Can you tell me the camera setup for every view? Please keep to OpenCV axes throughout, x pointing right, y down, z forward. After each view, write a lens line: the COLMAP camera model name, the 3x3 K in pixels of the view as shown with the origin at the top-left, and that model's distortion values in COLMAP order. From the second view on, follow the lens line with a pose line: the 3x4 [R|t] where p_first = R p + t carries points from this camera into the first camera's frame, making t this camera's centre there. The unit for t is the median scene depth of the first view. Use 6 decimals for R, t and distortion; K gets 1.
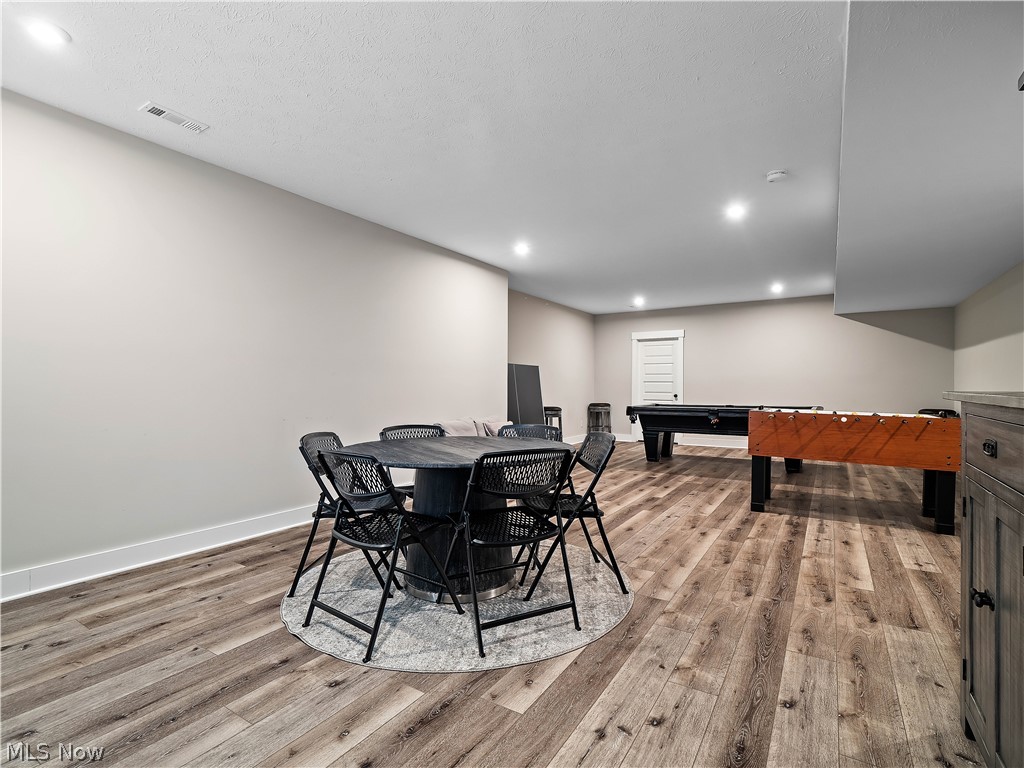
lens RADIAL K [[502.7, 0, 513.3], [0, 502.7, 382.8], [0, 0, 1]] dist [-0.001130, -0.001280]
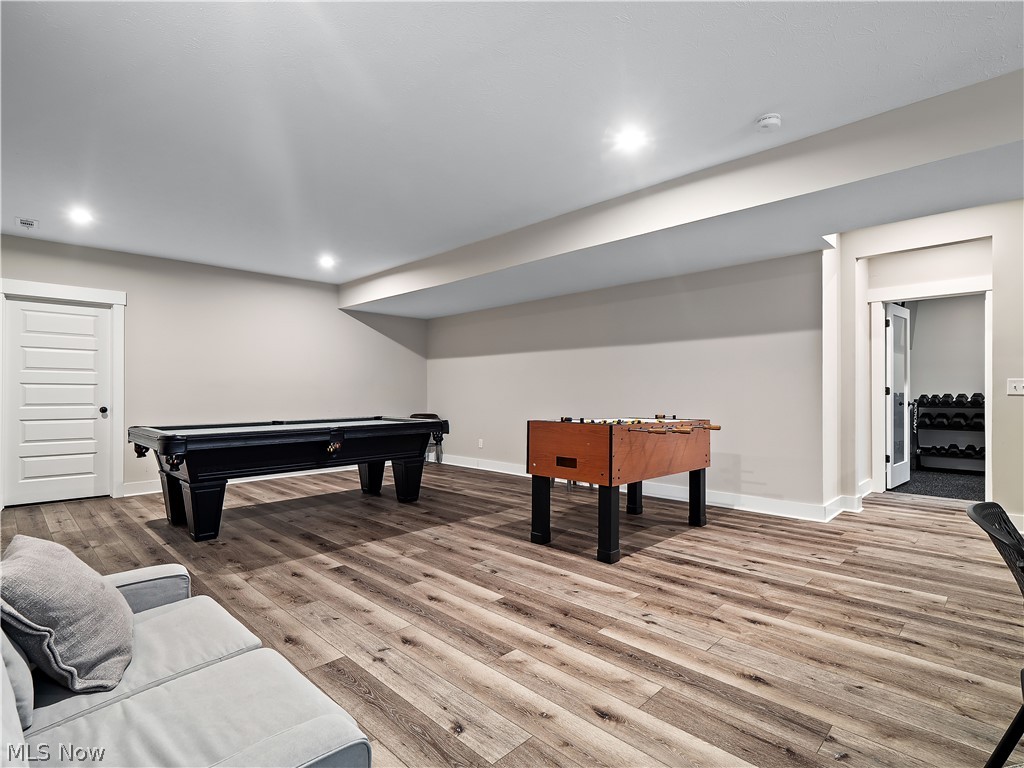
lens RADIAL K [[502.7, 0, 513.3], [0, 502.7, 392.8], [0, 0, 1]] dist [-0.001130, -0.001280]
pose [[0.210737, 0.003493, 0.977537, -0.298190], [-0.007261, 0.999972, -0.002008, 0.012574], [-0.977516, -0.006674, 0.210756, 1.116985]]
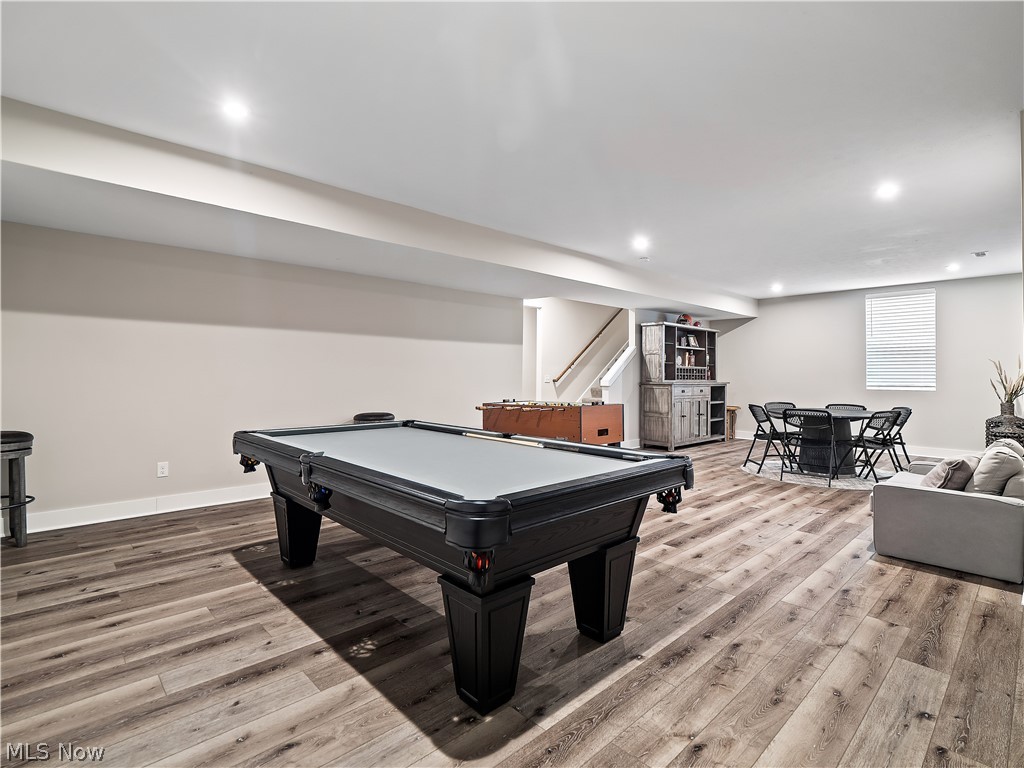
lens RADIAL K [[502.7, 0, 515.3], [0, 502.7, 383.9], [0, 0, 1]] dist [-0.001130, -0.001280]
pose [[-0.967081, -0.004116, 0.254437, 0.470803], [-0.003042, 0.999985, 0.004617, 0.004115], [-0.254452, 0.003691, -0.967078, 2.489474]]
